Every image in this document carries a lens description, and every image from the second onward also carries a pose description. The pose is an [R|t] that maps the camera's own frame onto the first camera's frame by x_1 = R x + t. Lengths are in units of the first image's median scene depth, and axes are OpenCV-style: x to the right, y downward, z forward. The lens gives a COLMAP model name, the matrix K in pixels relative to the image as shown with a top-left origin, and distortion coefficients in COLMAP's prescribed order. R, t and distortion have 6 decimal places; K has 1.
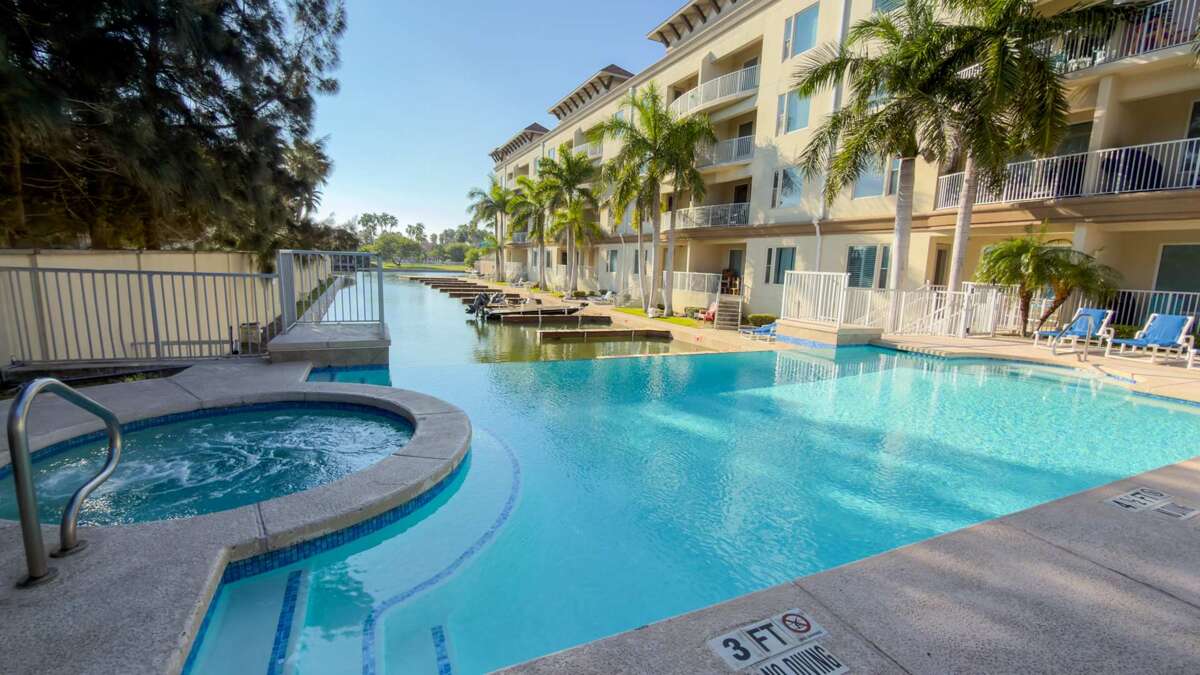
lens RADIAL K [[491.7, 0, 600.0], [0, 491.7, 337.5], [0, 0, 1]] dist [-0.002077, -0.000260]
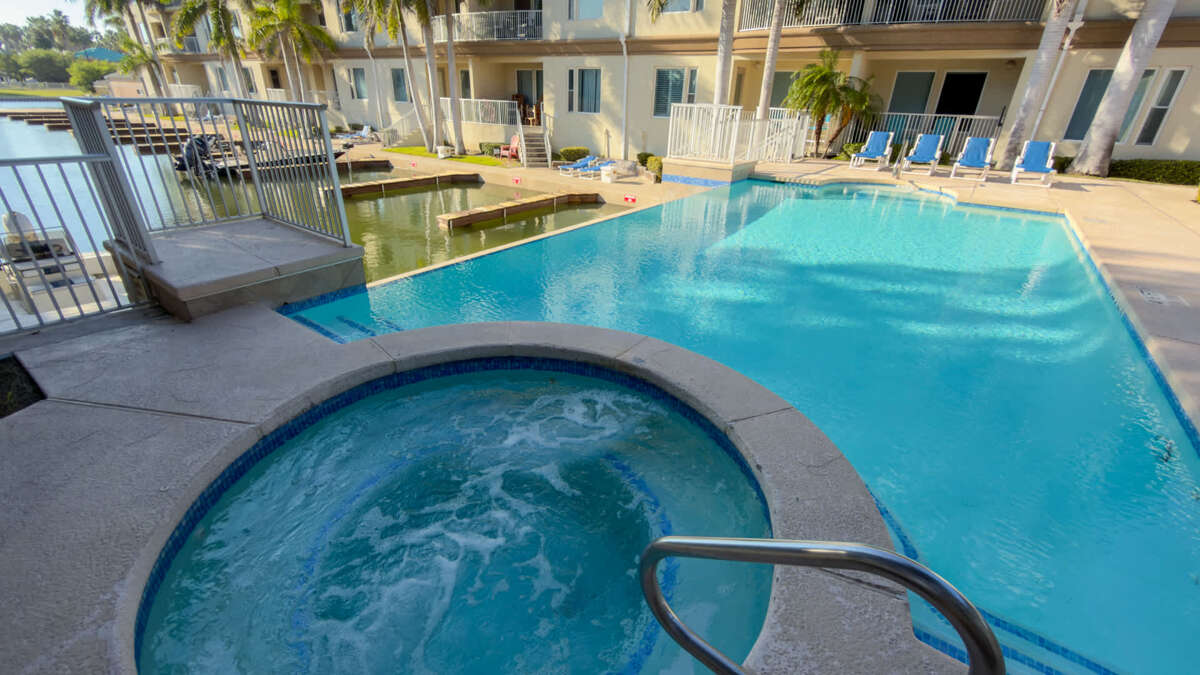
lens RADIAL K [[500.2, 0, 600.0], [0, 500.2, 337.5], [0, 0, 1]] dist [0.001096, -0.000770]
pose [[0.872370, -0.224845, 0.434069, -0.120540], [0.075878, 0.939463, 0.334142, -0.020259], [-0.482922, -0.258559, 0.836620, 0.067795]]
